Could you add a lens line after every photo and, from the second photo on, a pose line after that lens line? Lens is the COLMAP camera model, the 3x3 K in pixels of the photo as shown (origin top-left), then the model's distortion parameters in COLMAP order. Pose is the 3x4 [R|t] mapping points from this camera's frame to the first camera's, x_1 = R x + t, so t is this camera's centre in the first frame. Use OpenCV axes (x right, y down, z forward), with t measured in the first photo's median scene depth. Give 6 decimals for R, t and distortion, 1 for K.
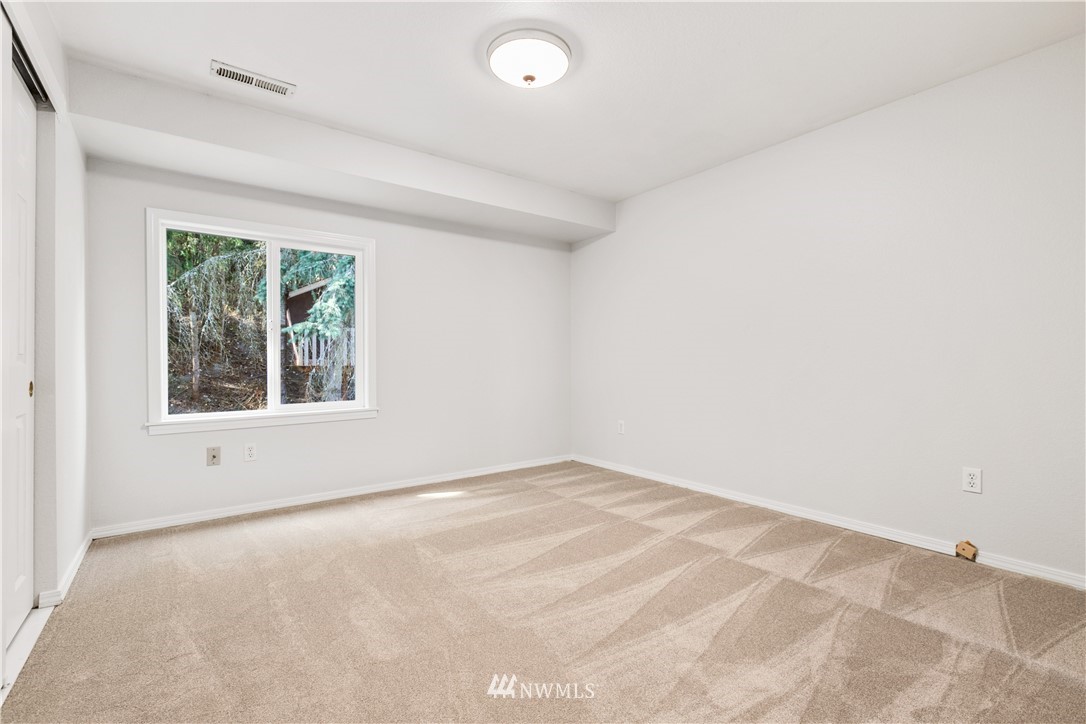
lens RADIAL K [[493.1, 0, 541.9], [0, 493.1, 351.4], [0, 0, 1]] dist [-0.000642, -0.000477]
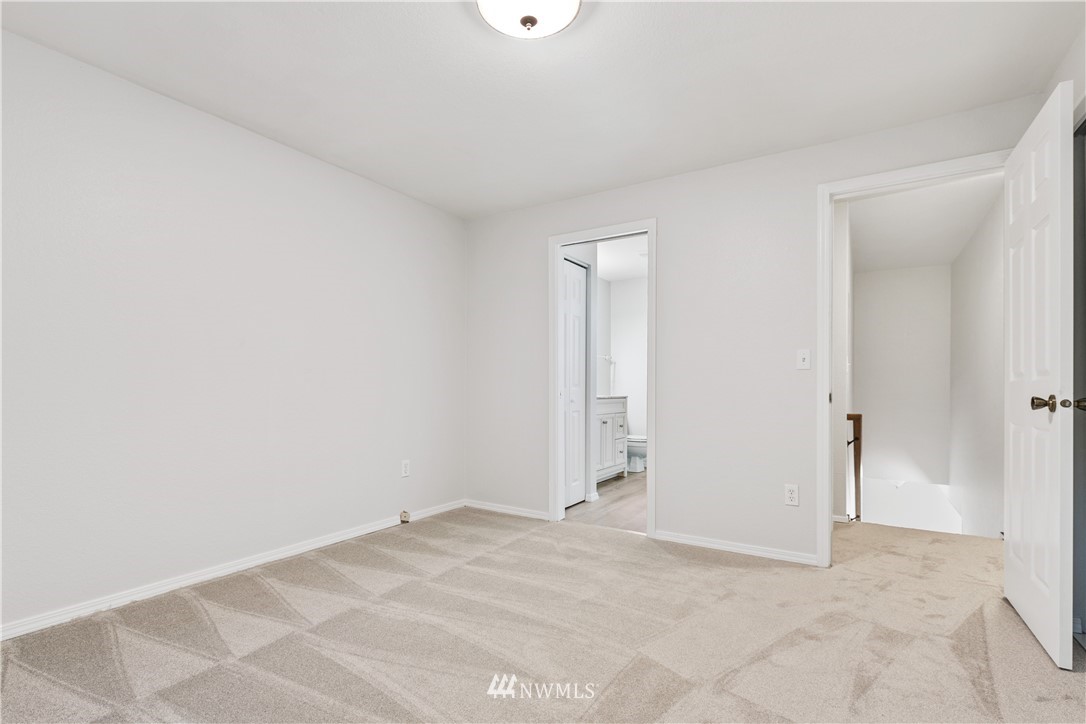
lens RADIAL K [[497.2, 0, 543.0], [0, 497.2, 362.0], [0, 0, 1]] dist [0.000322, 0.000442]
pose [[-0.352091, 0.052143, 0.934512, -0.605276], [-0.013522, 0.998059, -0.060783, 0.027489], [-0.935868, -0.034038, -0.350702, 1.021347]]
